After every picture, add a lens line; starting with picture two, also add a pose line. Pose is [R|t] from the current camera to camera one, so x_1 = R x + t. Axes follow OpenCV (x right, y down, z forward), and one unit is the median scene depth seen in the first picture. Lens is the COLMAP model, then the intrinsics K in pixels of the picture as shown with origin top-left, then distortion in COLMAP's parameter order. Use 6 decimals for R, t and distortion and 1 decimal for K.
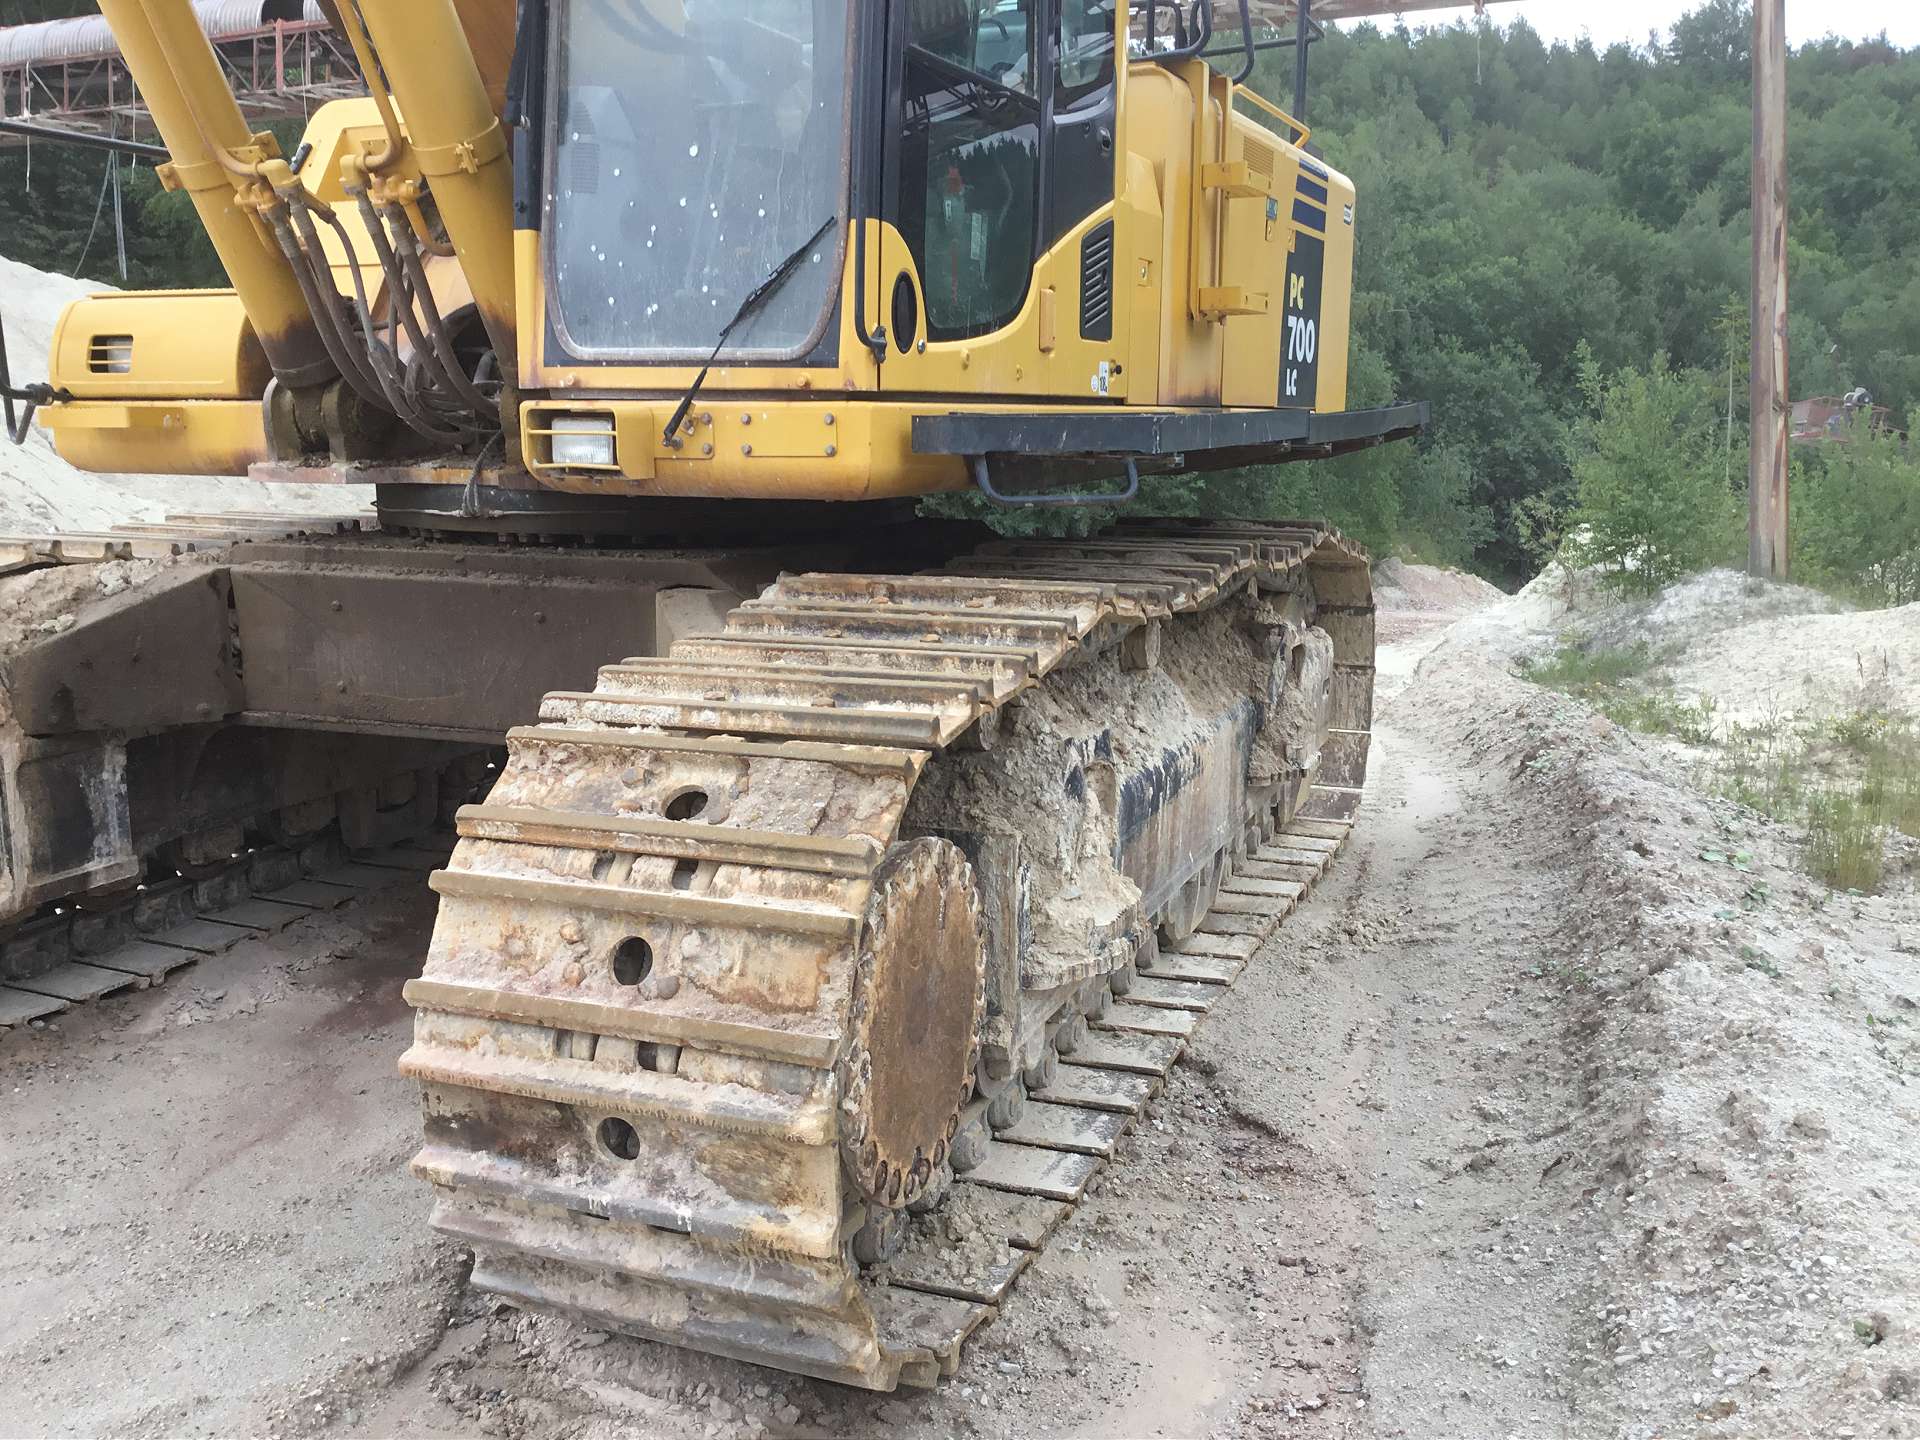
lens RADIAL K [[1725.5, 0, 960.0], [0, 1725.5, 720.0], [0, 0, 1]] dist [0.137676, -0.260175]
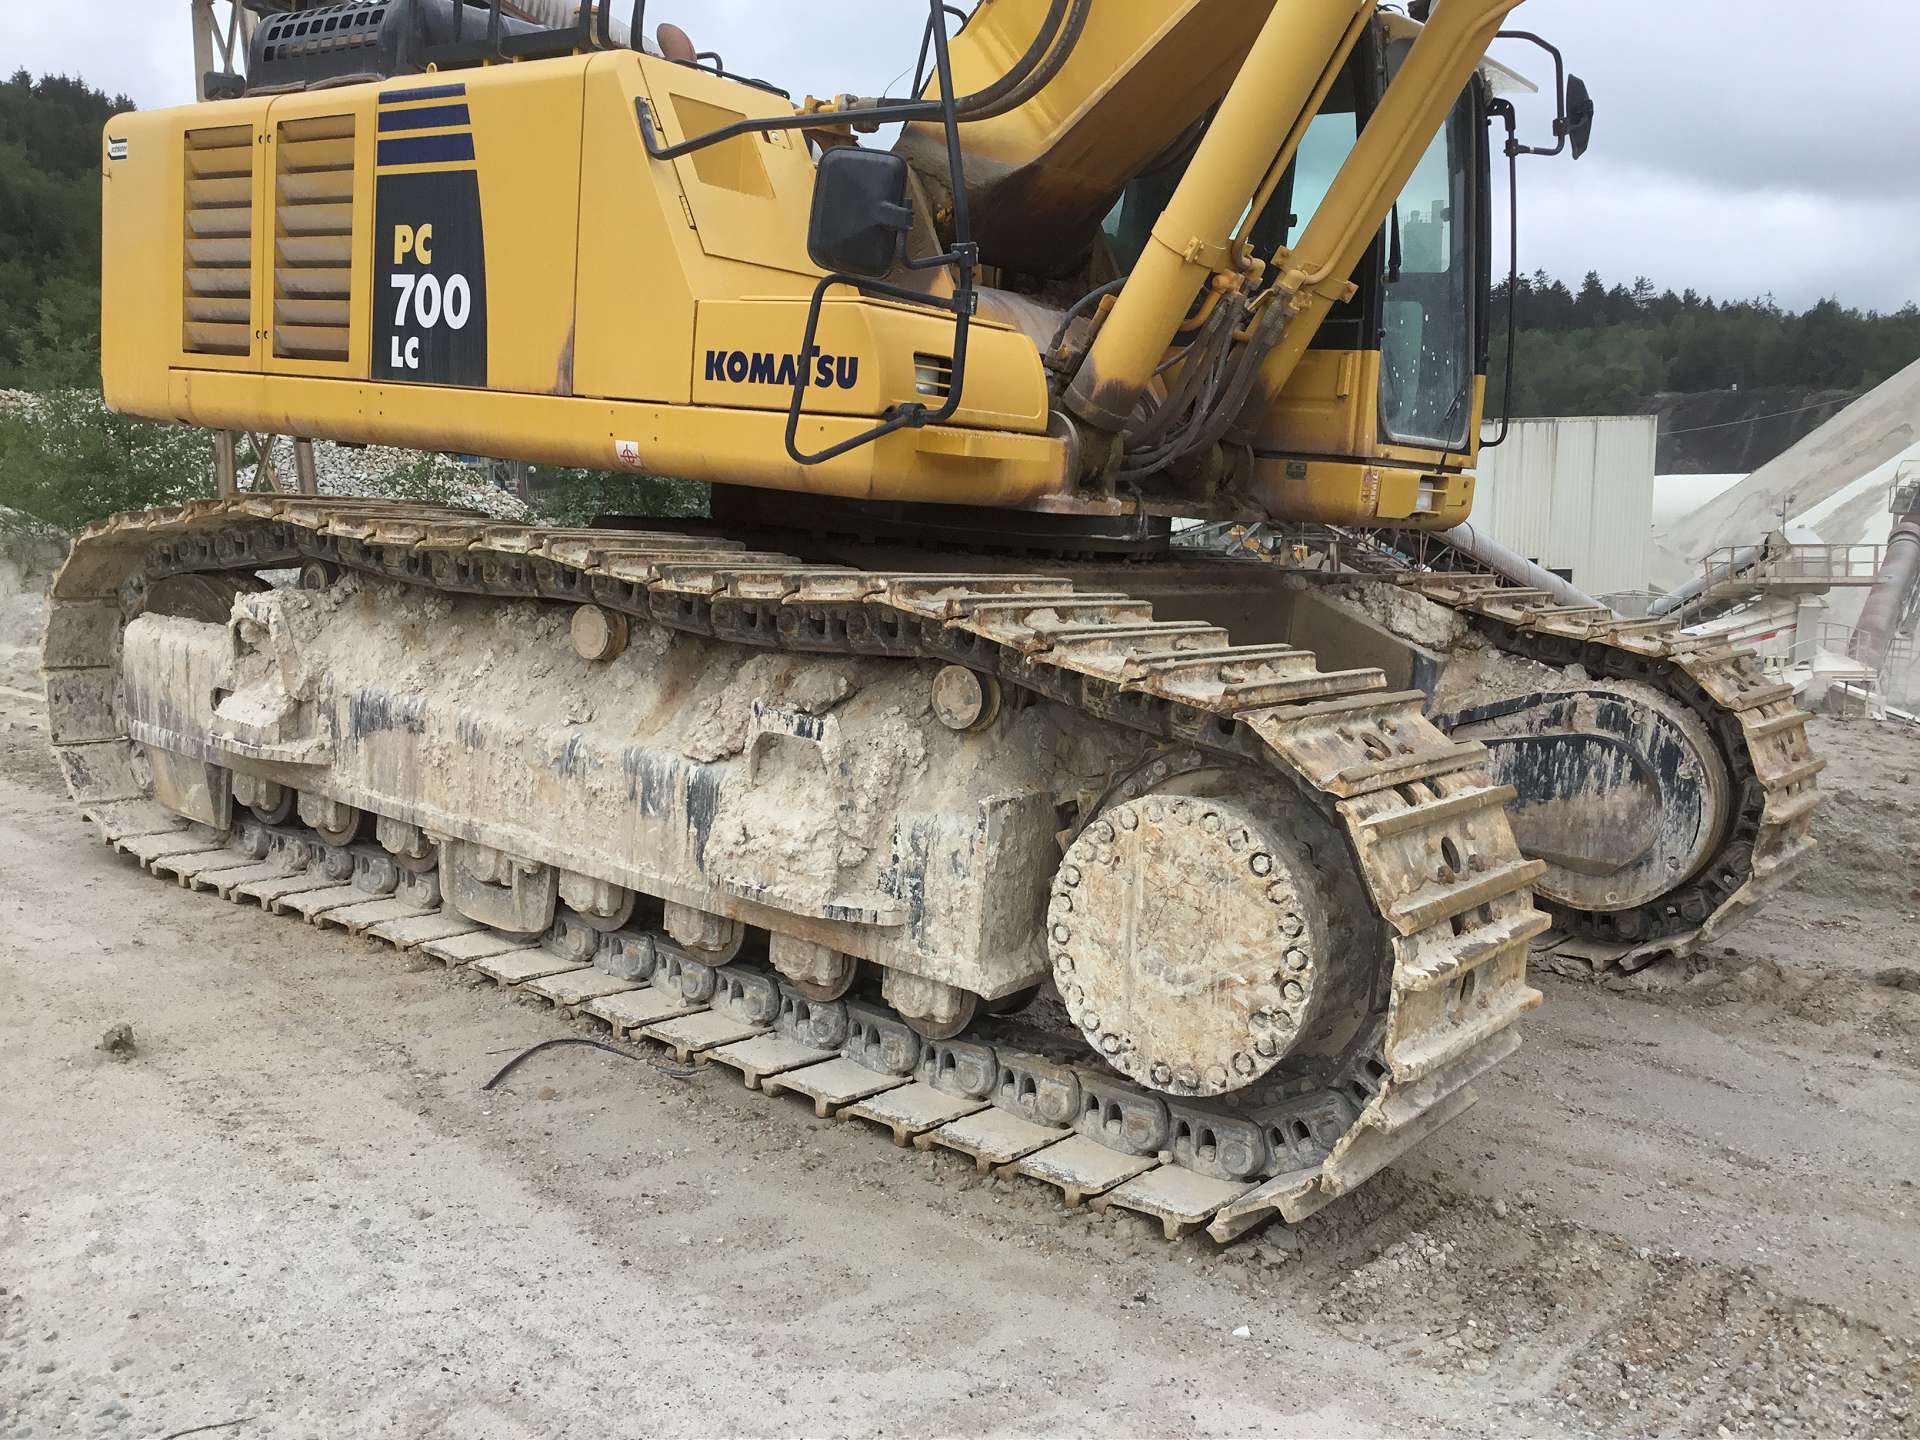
lens RADIAL K [[1702.2, 0, 960.0], [0, 1702.2, 720.0], [0, 0, 1]] dist [0.122436, -0.243852]
pose [[0.266373, -0.125439, 0.955673, -1.518137], [0.086856, 0.990586, 0.105813, -0.133234], [-0.959949, 0.054820, 0.274760, 0.819977]]
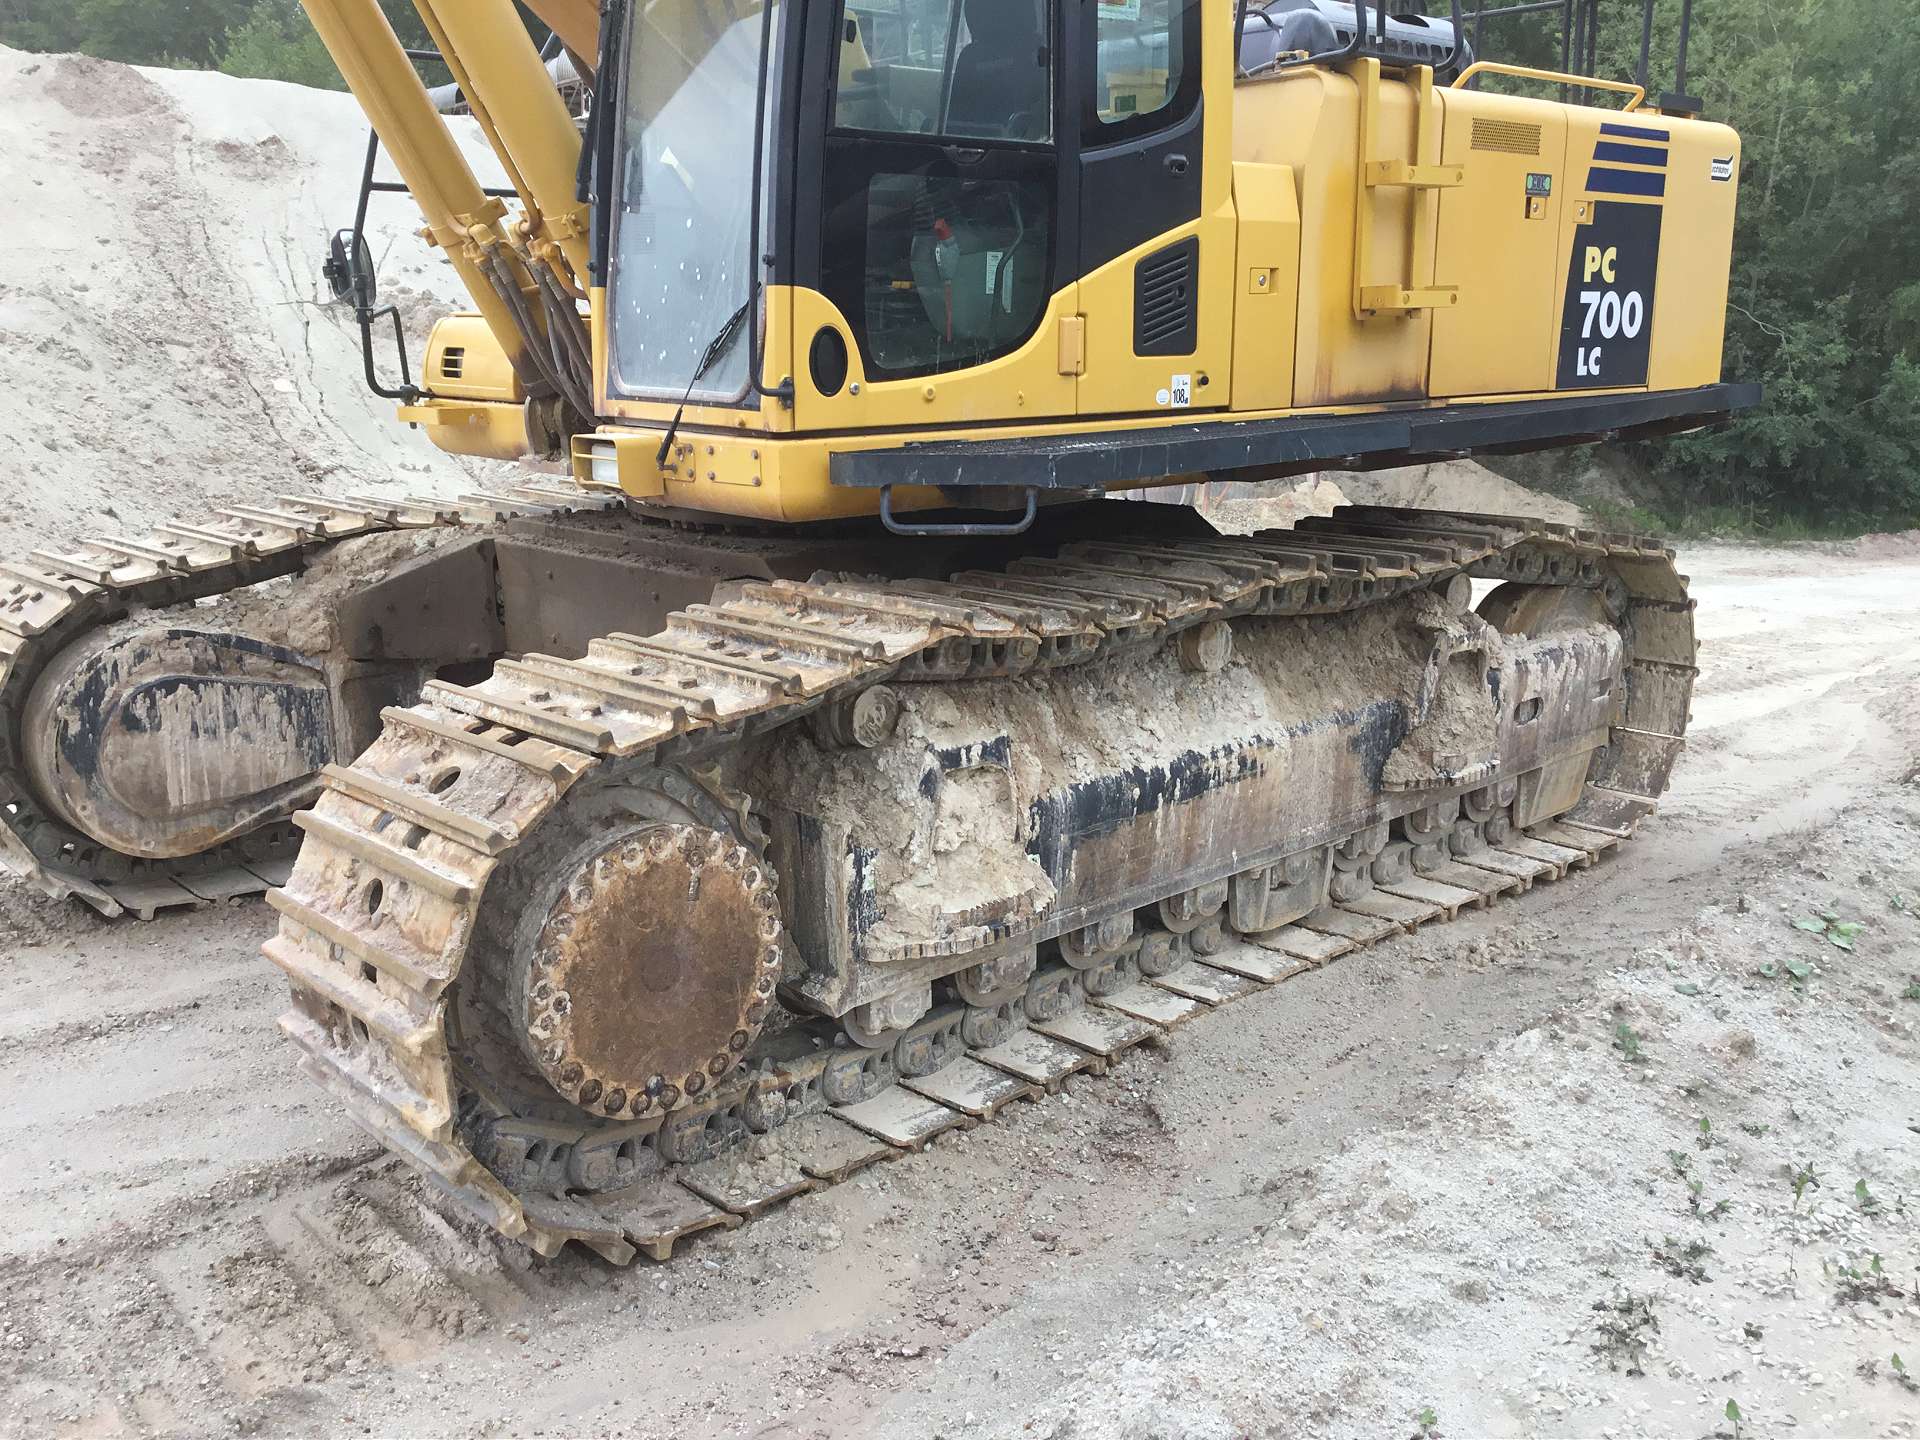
lens RADIAL K [[1733.9, 0, 956.5], [0, 1733.9, 698.2], [0, 0, 1]] dist [0.130064, -0.269779]
pose [[0.904045, 0.083930, -0.419116, 0.444183], [-0.065419, 0.996149, 0.058374, -0.069550], [0.422401, -0.025354, 0.906054, -0.011751]]
